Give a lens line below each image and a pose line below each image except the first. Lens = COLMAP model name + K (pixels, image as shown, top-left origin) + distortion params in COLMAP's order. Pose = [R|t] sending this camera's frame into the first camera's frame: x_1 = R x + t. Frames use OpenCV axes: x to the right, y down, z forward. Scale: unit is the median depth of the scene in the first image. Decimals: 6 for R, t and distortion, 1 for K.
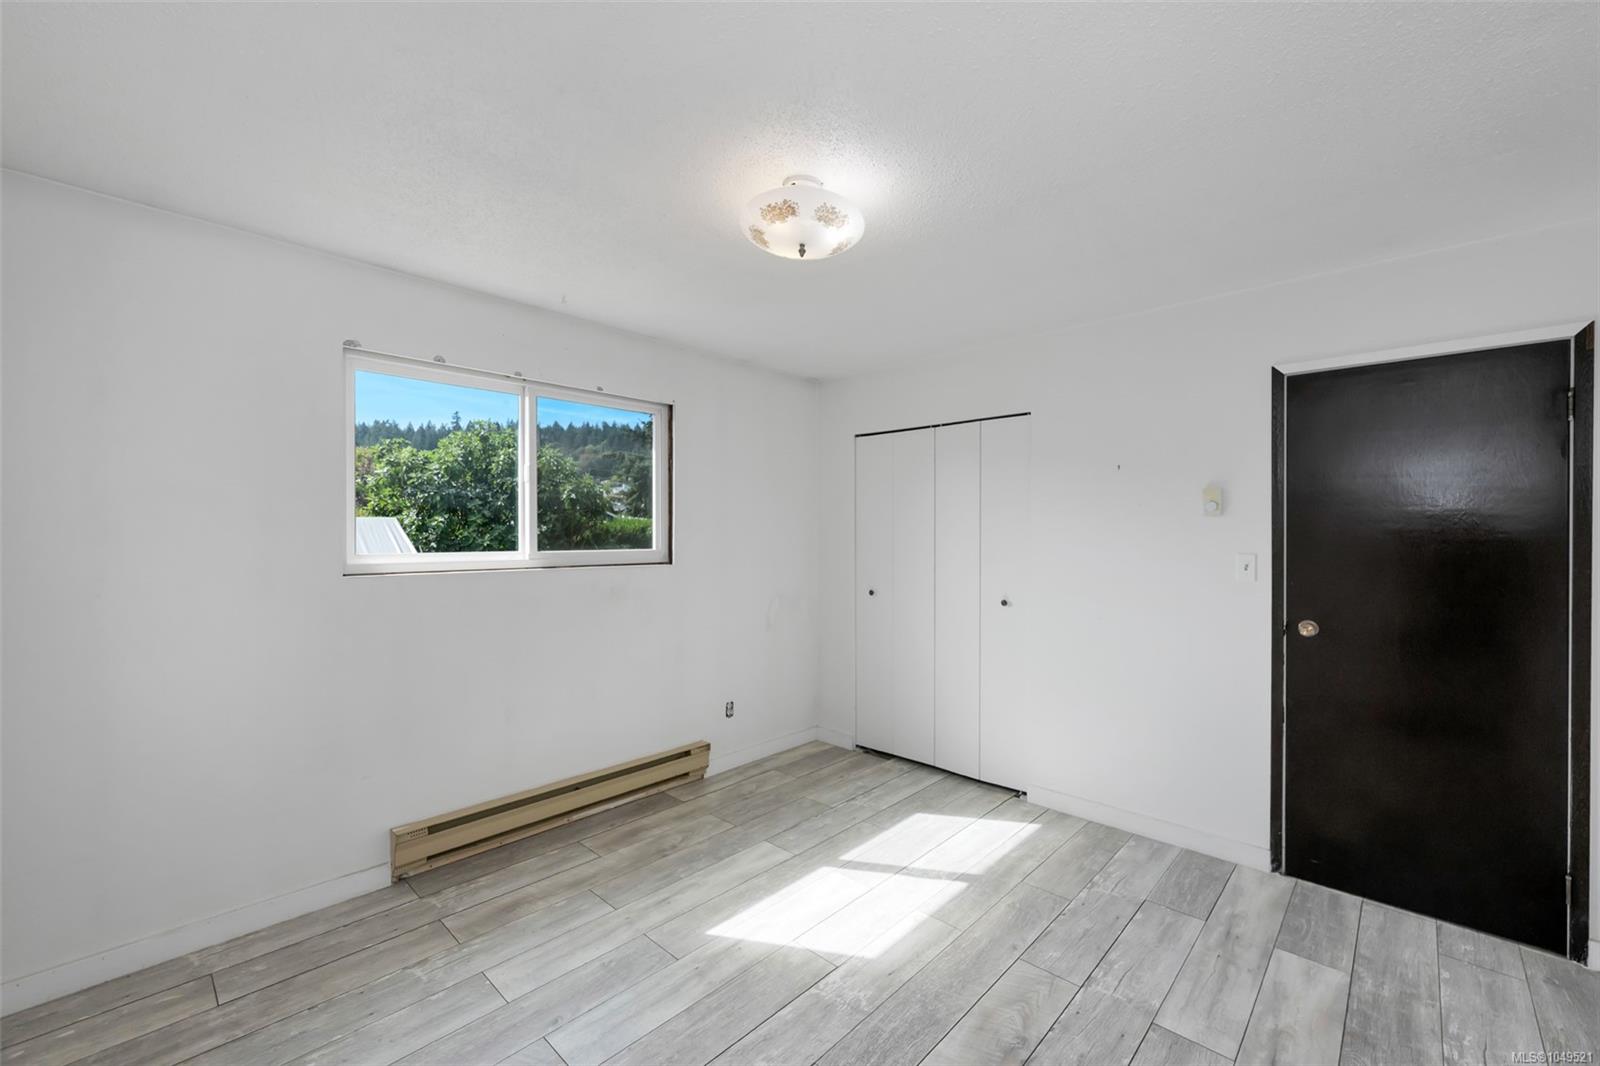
lens RADIAL K [[662.7, 0, 793.4], [0, 662.7, 535.5], [0, 0, 1]] dist [0.003301, -0.000548]
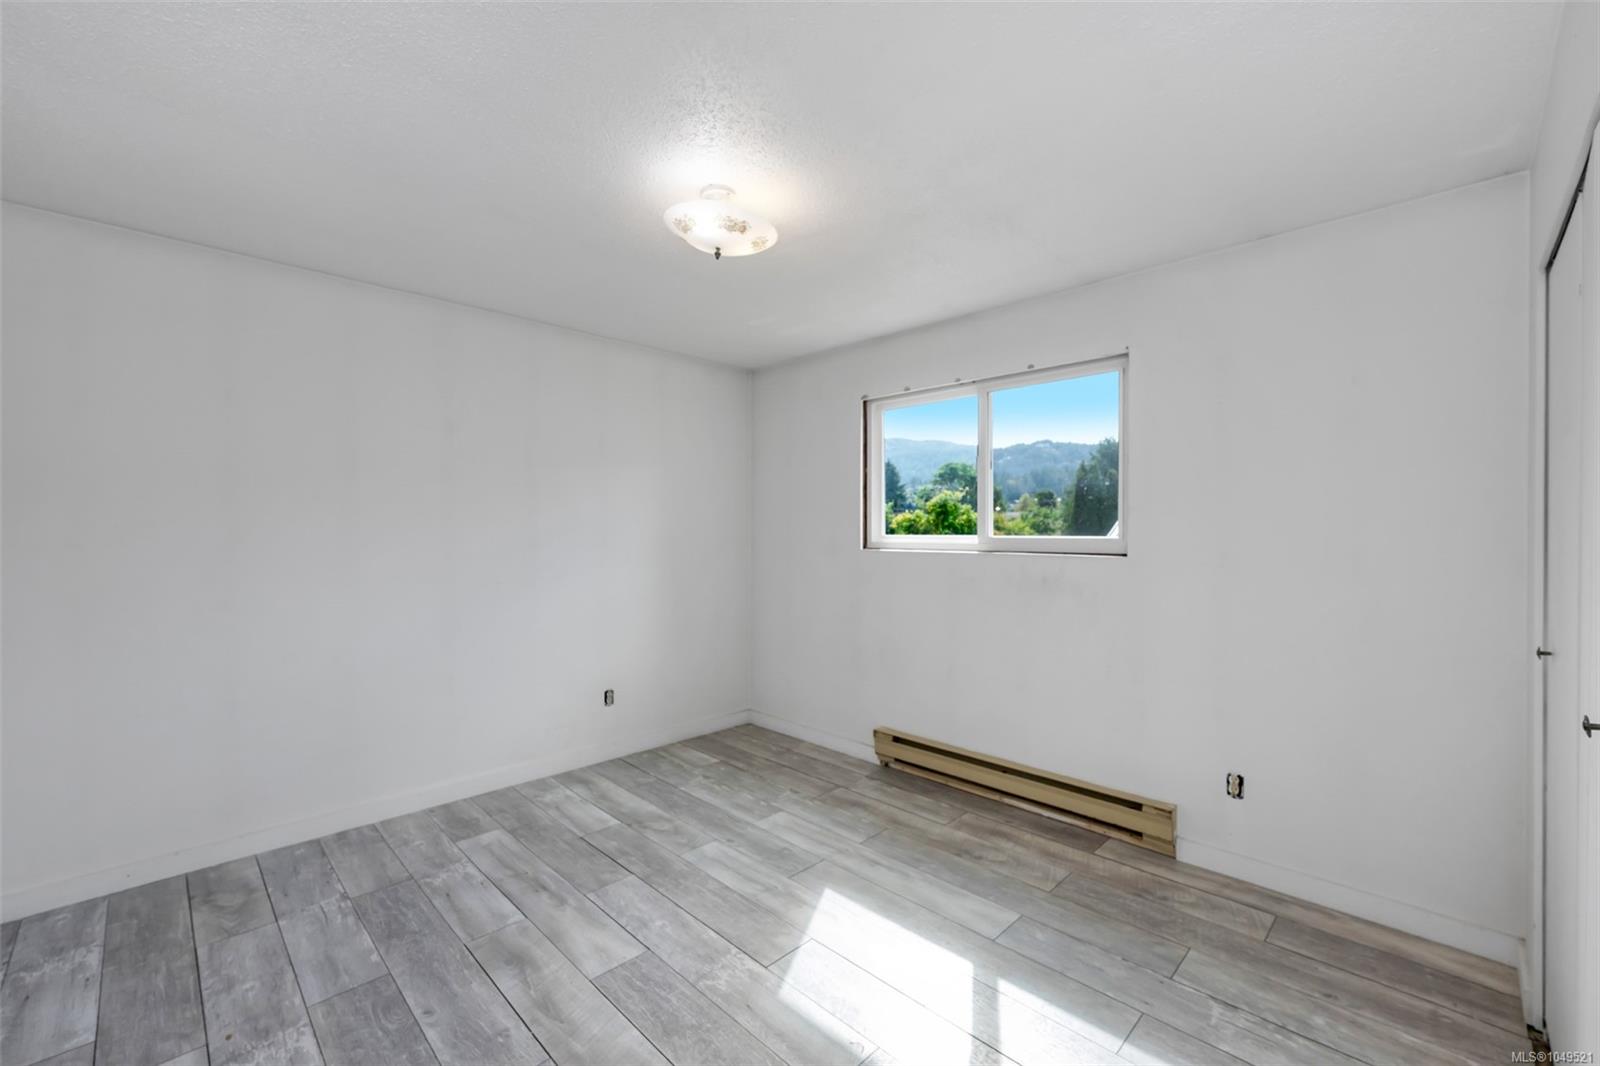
lens RADIAL K [[662.7, 0, 821.5], [0, 662.7, 530.0], [0, 0, 1]] dist [0.003301, -0.000548]
pose [[-0.017247, 0.000477, -0.999851, 0.801076], [0.000944, 0.999999, 0.000461, 0.014953], [0.999851, -0.000936, -0.017247, 0.860378]]
